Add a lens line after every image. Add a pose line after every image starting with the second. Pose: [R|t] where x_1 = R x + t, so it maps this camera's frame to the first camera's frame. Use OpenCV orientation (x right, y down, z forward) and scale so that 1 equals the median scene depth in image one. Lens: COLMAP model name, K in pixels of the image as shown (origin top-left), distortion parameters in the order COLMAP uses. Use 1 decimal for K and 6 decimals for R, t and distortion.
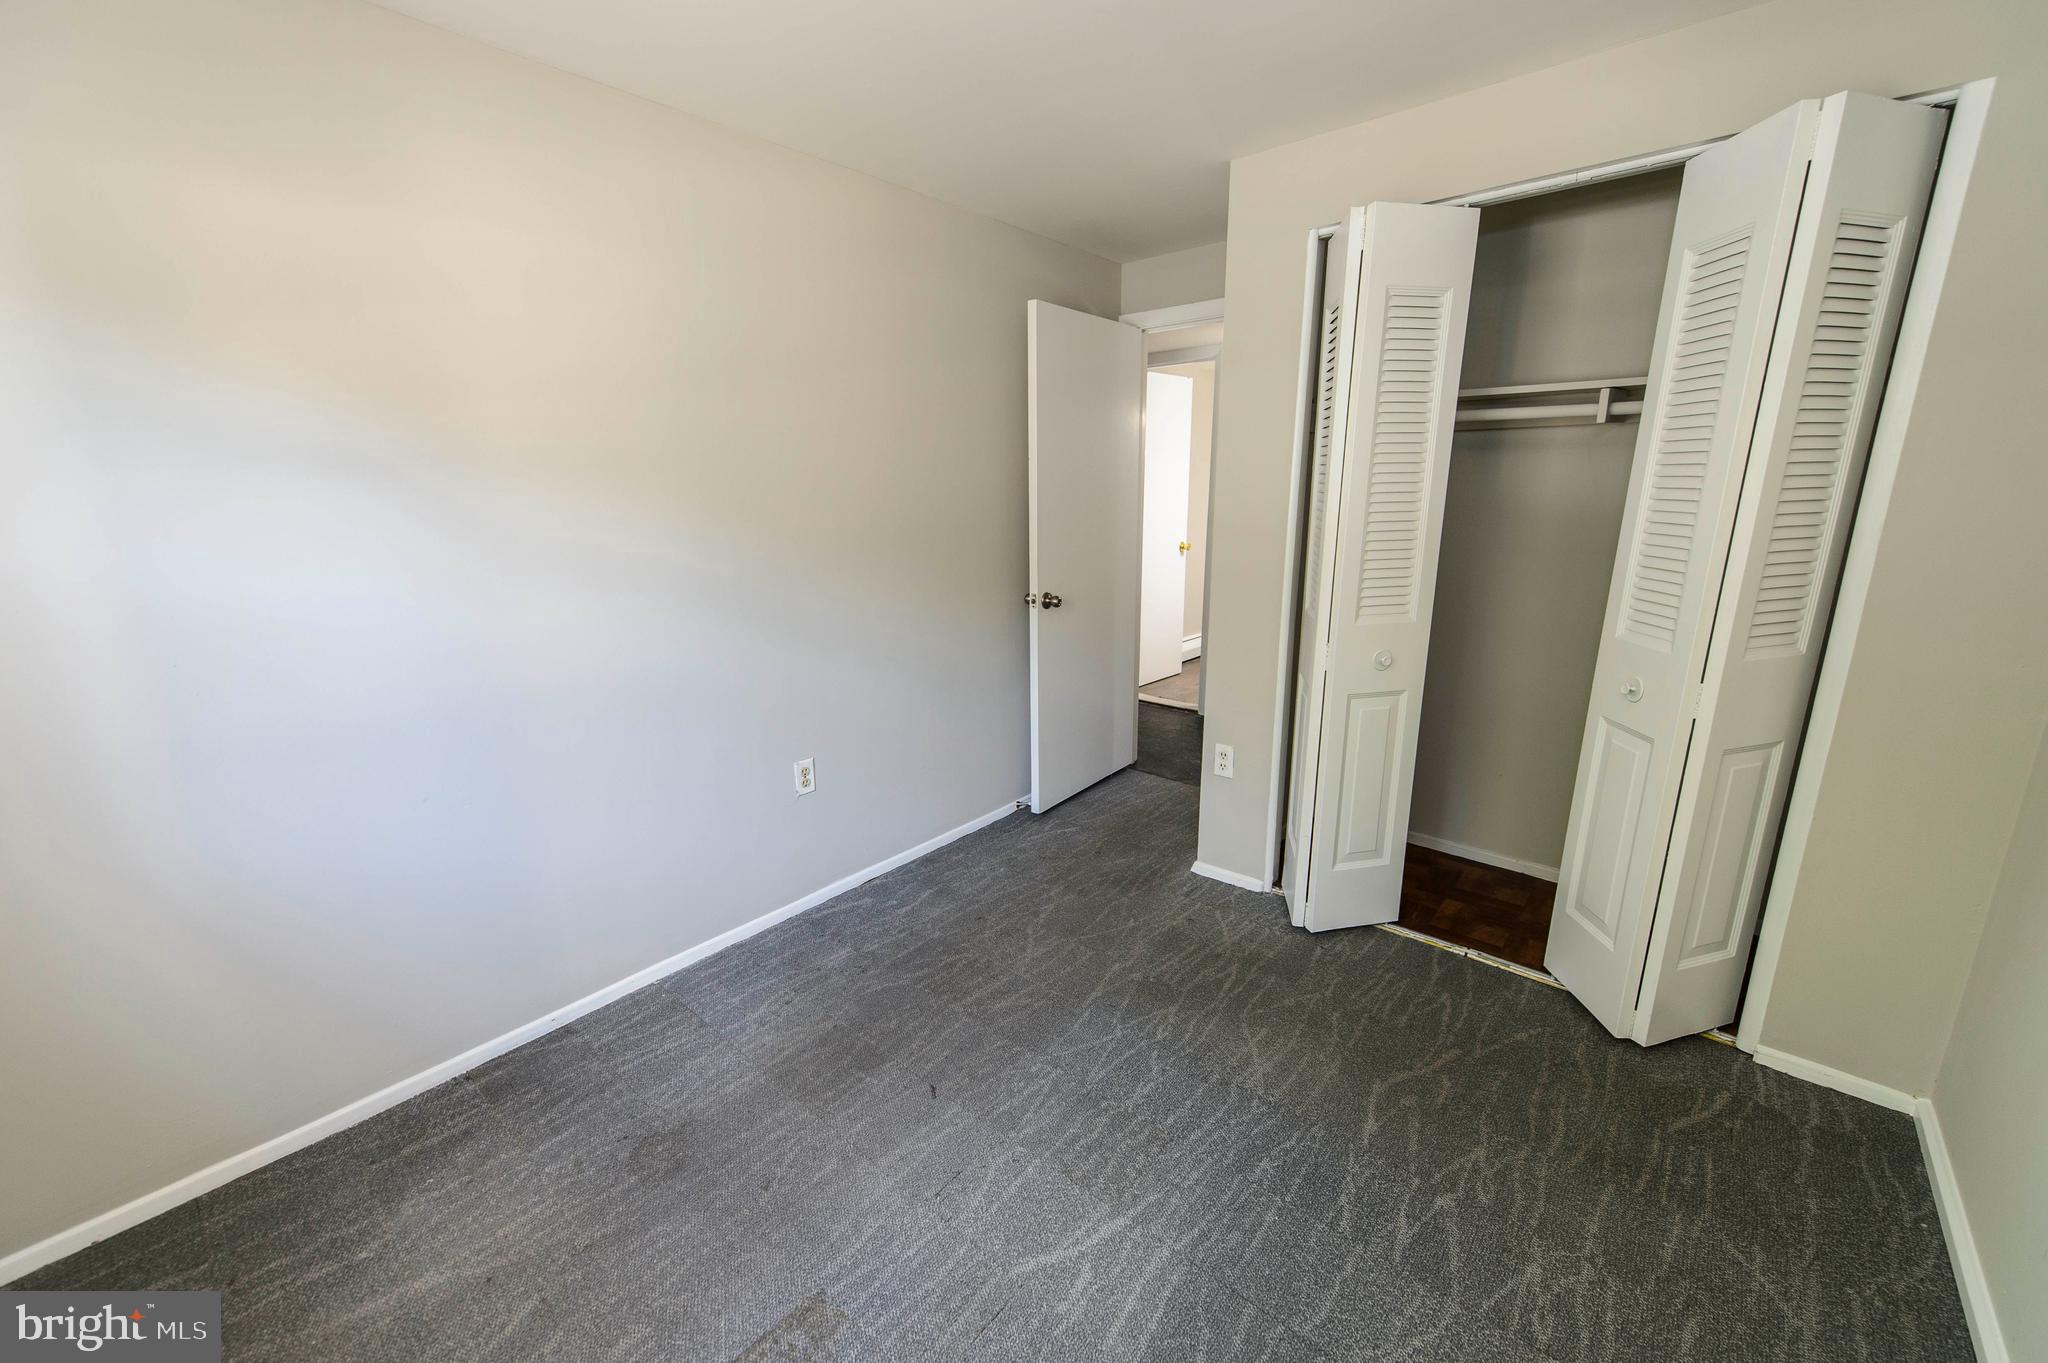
lens RADIAL K [[798.4, 0, 1030.3], [0, 798.4, 682.3], [0, 0, 1]] dist [0.009806, -0.001935]
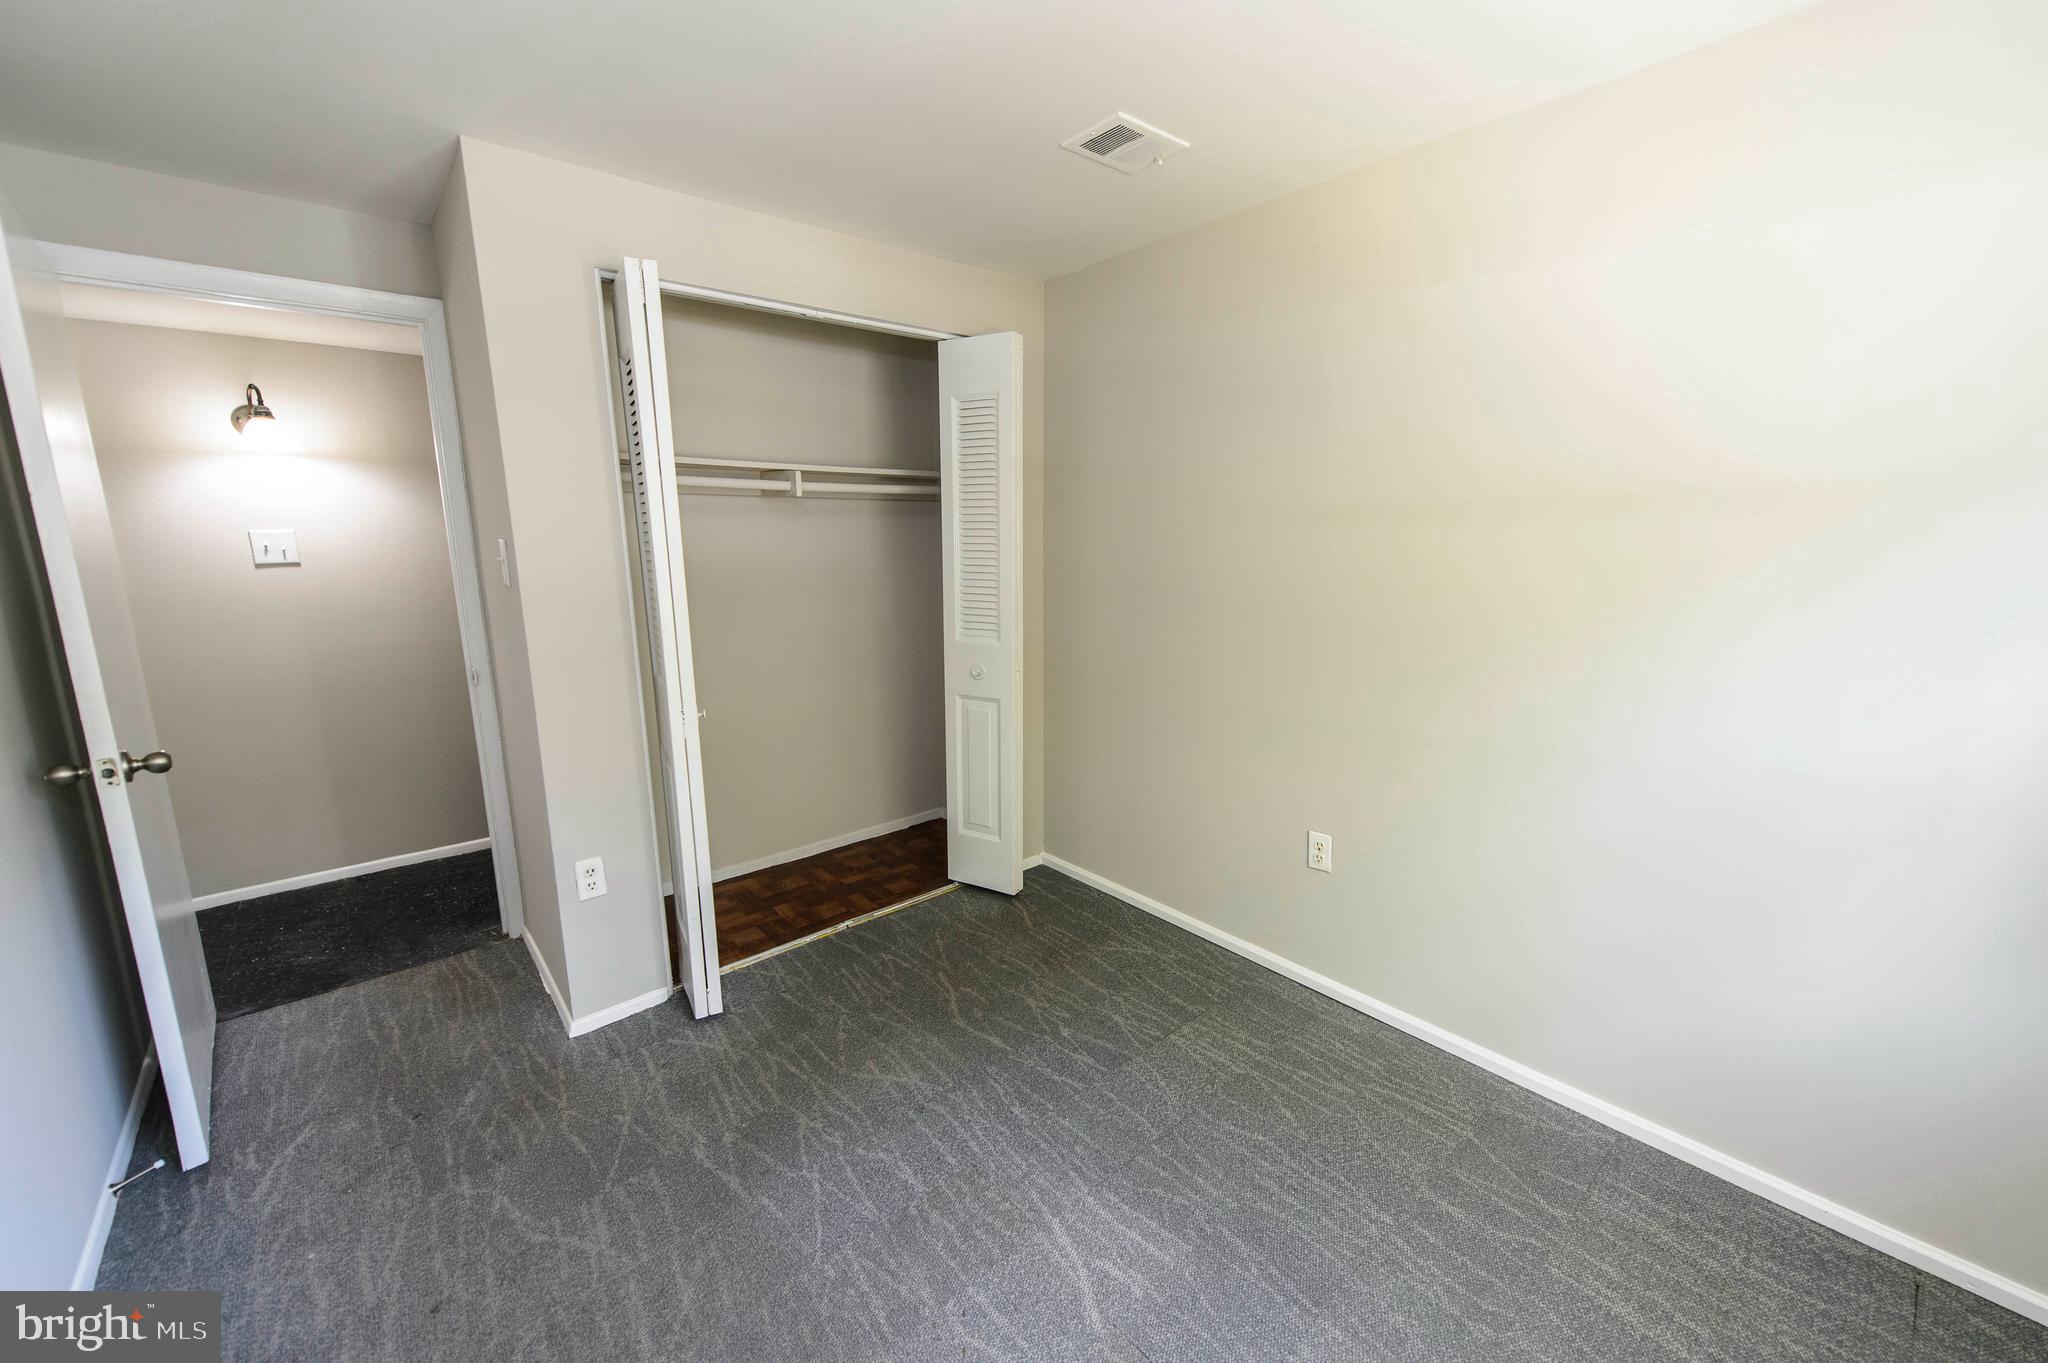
lens RADIAL K [[798.4, 0, 1014.9], [0, 798.4, 680.7], [0, 0, 1]] dist [0.009806, -0.001935]
pose [[0.152115, -0.173056, 0.973094, -0.701044], [0.244398, 0.960563, 0.132623, -0.151984], [-0.957669, 0.217649, 0.188411, 0.607622]]
